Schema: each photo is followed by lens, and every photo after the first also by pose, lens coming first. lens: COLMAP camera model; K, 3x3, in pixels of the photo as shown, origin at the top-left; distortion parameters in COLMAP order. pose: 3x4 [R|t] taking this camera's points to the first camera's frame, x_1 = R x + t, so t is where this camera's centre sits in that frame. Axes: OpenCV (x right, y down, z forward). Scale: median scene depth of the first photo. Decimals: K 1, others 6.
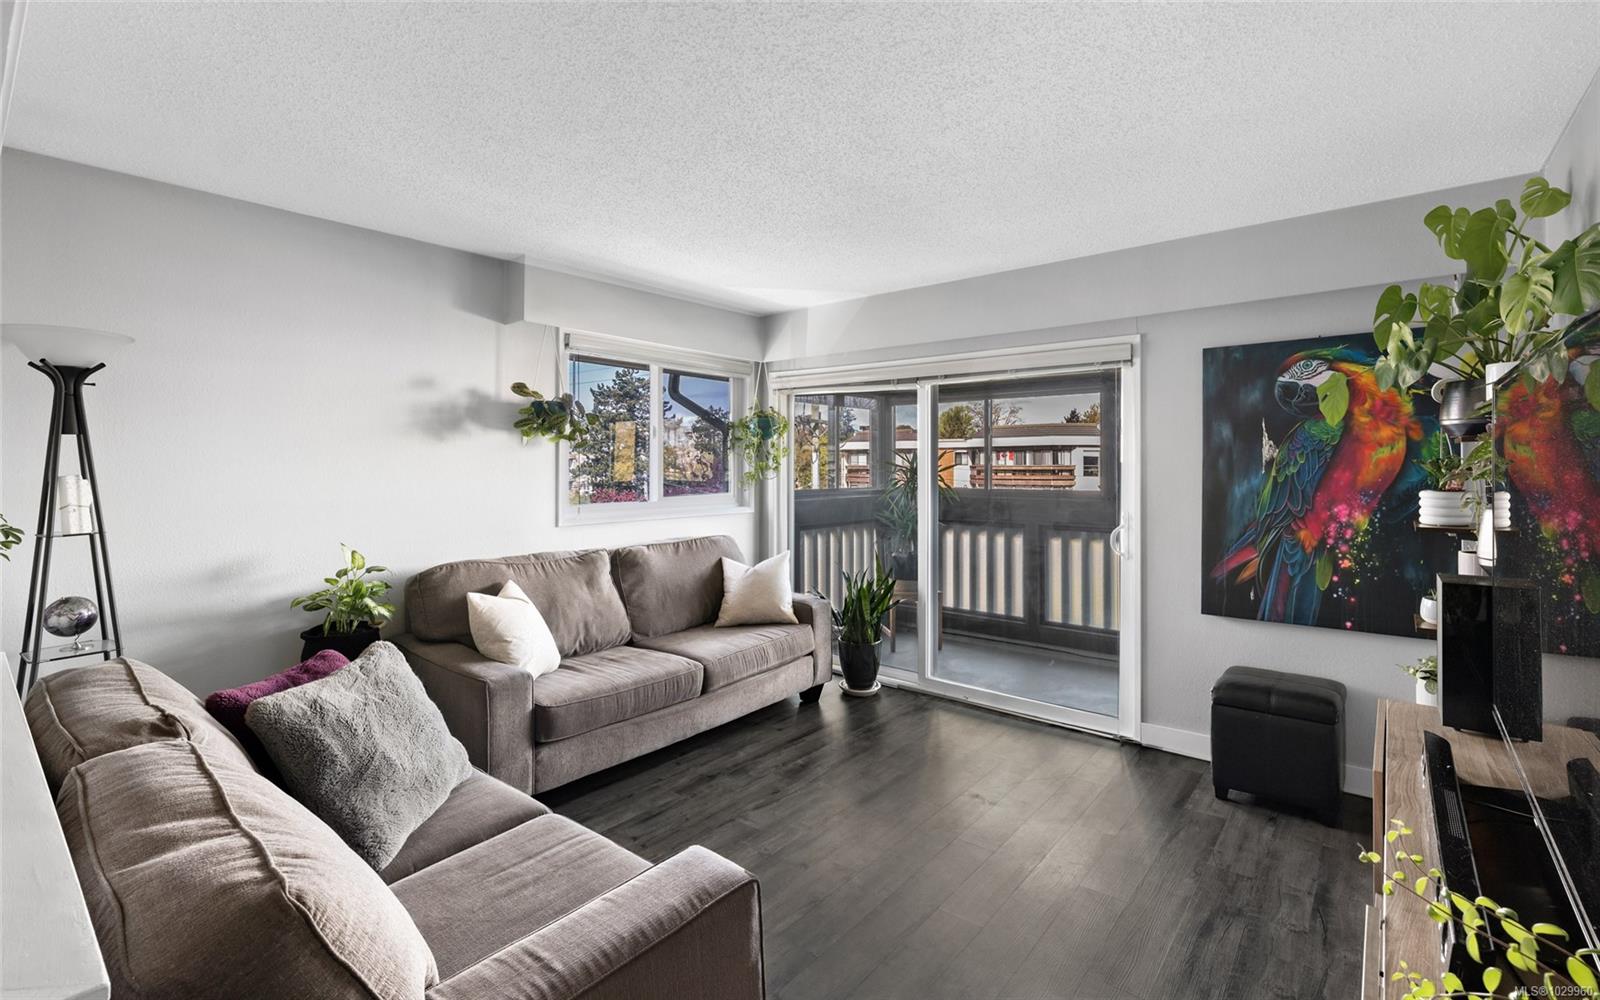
lens RADIAL K [[730.8, 0, 798.6], [0, 730.8, 466.4], [0, 0, 1]] dist [0.000348, 0.000085]
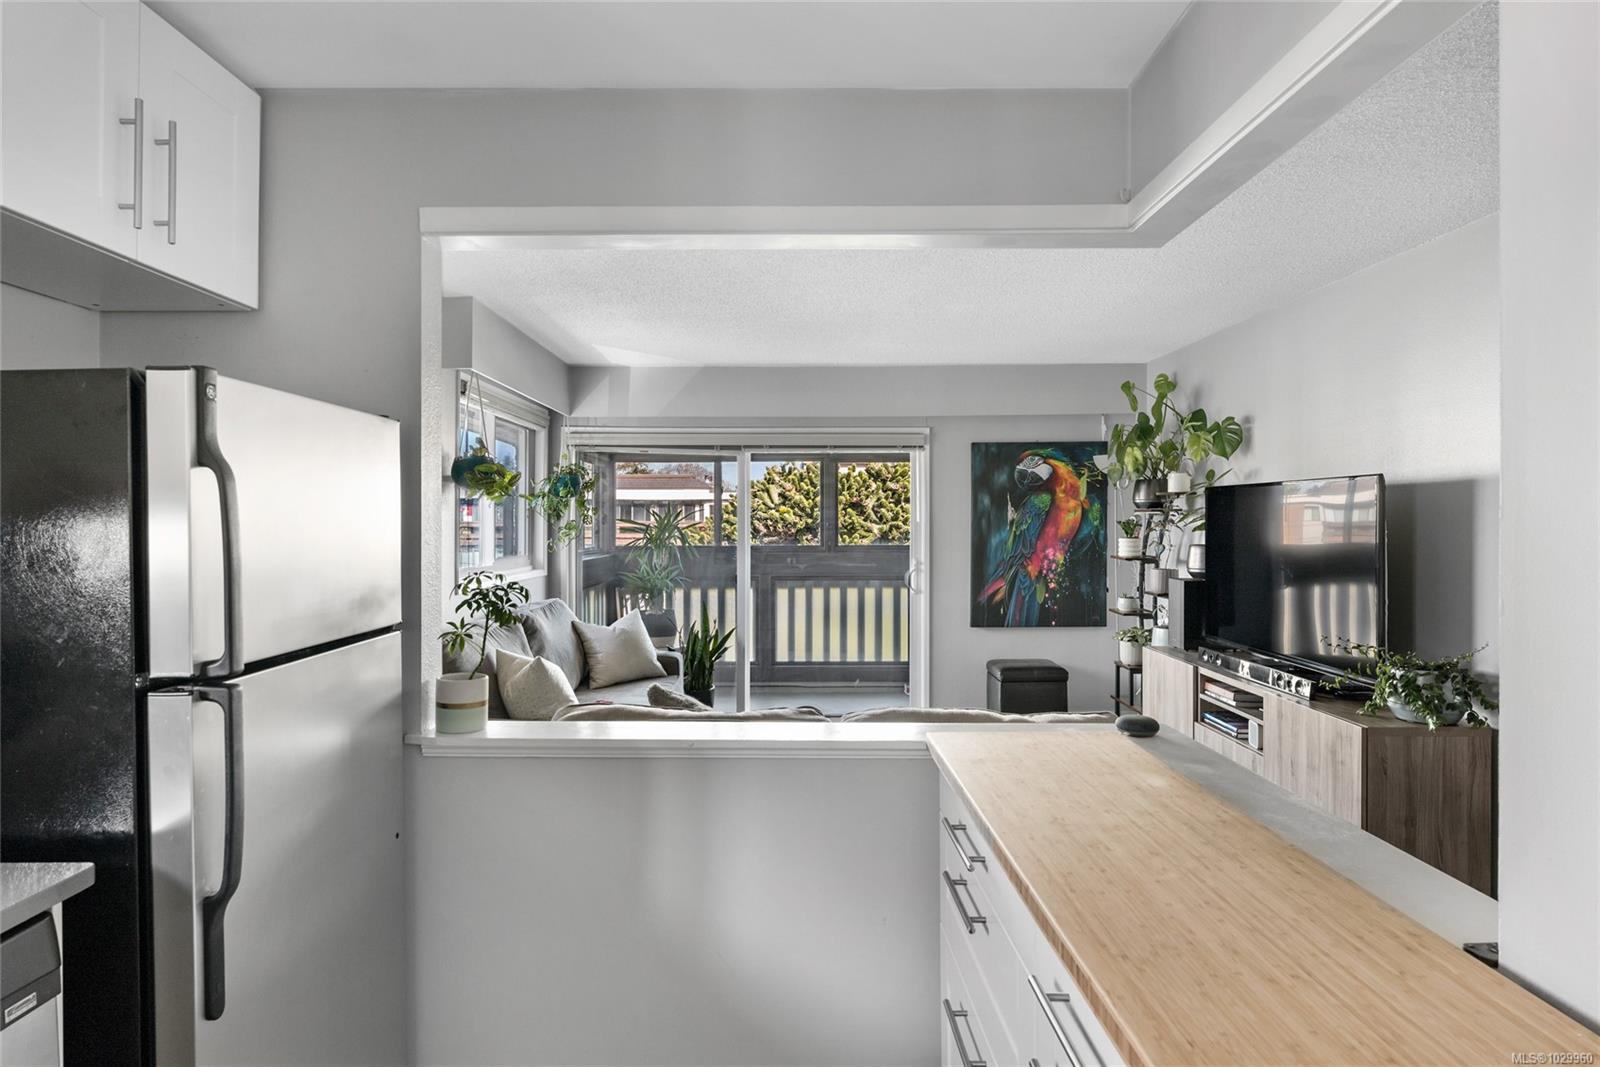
lens RADIAL K [[887.0, 0, 794.2], [0, 887.0, 518.5], [0, 0, 1]] dist [0.002990, 0.000965]
pose [[0.768386, 0.004448, 0.639971, -0.864458], [0.002597, 0.999946, -0.010067, 0.004996], [-0.639982, 0.009397, 0.768333, -0.120210]]
